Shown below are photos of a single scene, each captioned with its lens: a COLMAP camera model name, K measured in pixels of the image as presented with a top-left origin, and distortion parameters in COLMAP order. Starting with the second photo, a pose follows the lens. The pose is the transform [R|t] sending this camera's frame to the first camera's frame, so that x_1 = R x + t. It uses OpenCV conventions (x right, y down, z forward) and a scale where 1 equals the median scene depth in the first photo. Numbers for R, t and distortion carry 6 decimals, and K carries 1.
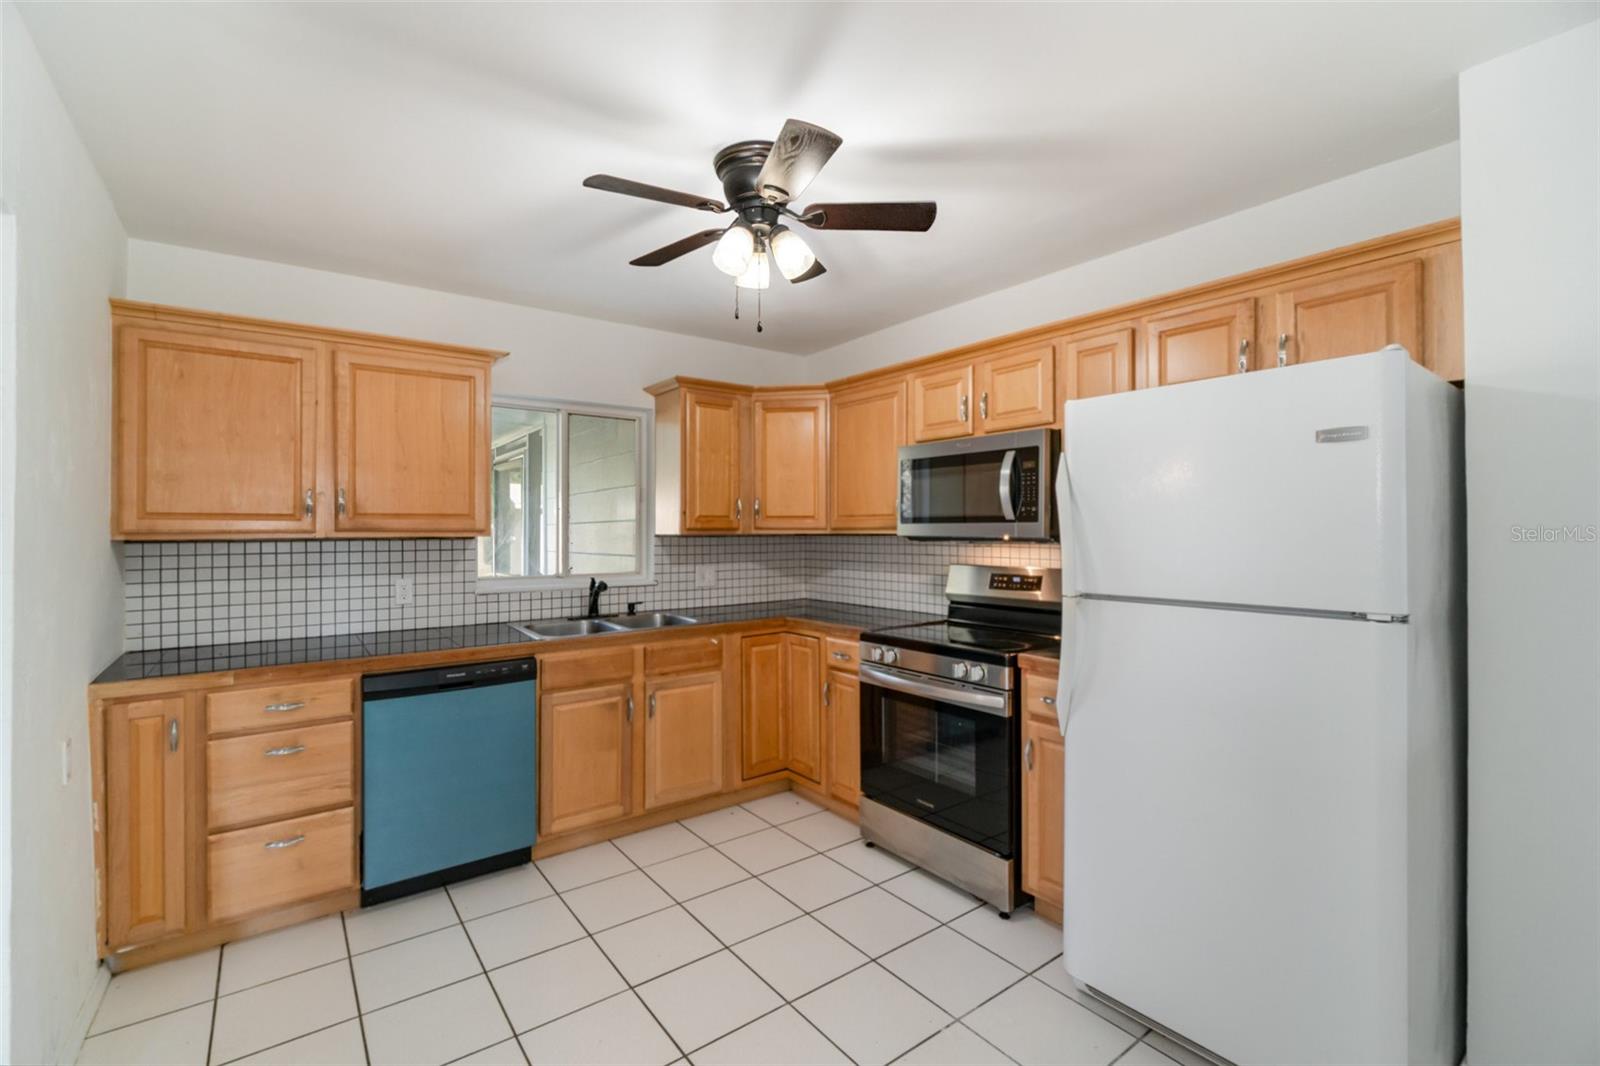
lens RADIAL K [[689.5, 0, 769.0], [0, 689.5, 524.5], [0, 0, 1]] dist [0.000046, -0.001128]
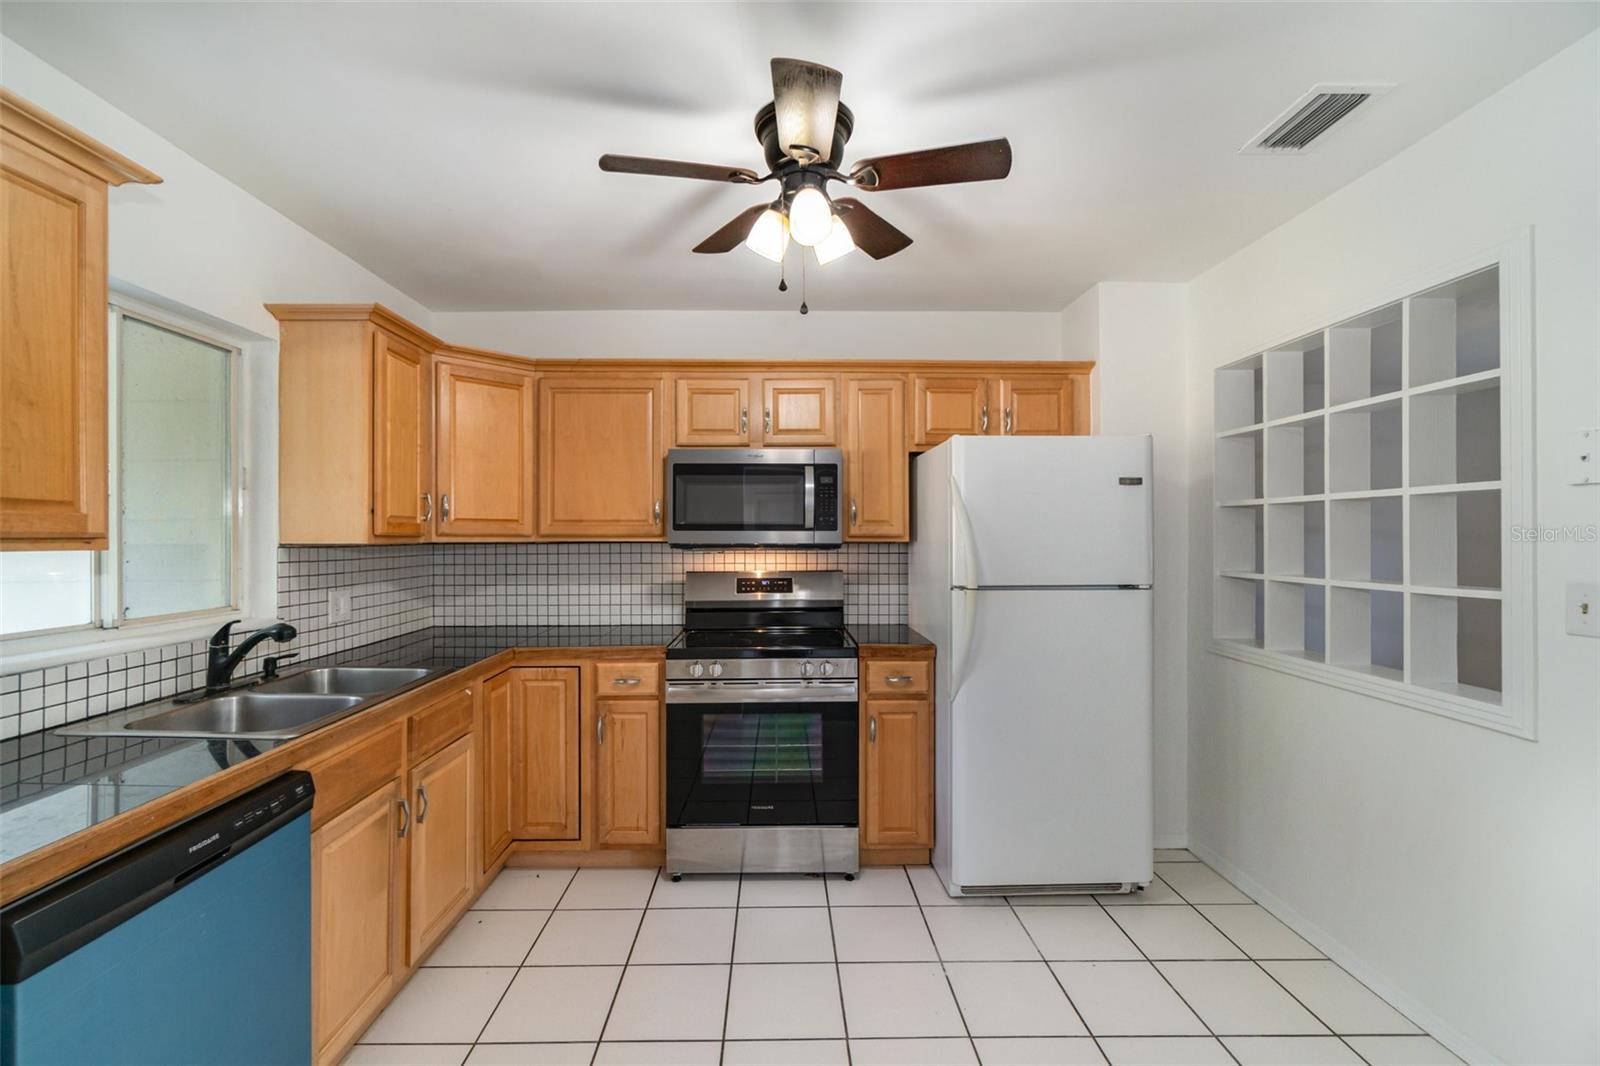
lens RADIAL K [[689.5, 0, 792.3], [0, 689.5, 537.0], [0, 0, 1]] dist [0.000046, -0.001128]
pose [[0.580195, 0.001930, 0.814475, -0.467102], [-0.006416, 0.999977, 0.002201, 0.004408], [-0.814452, -0.006503, 0.580194, 0.309188]]
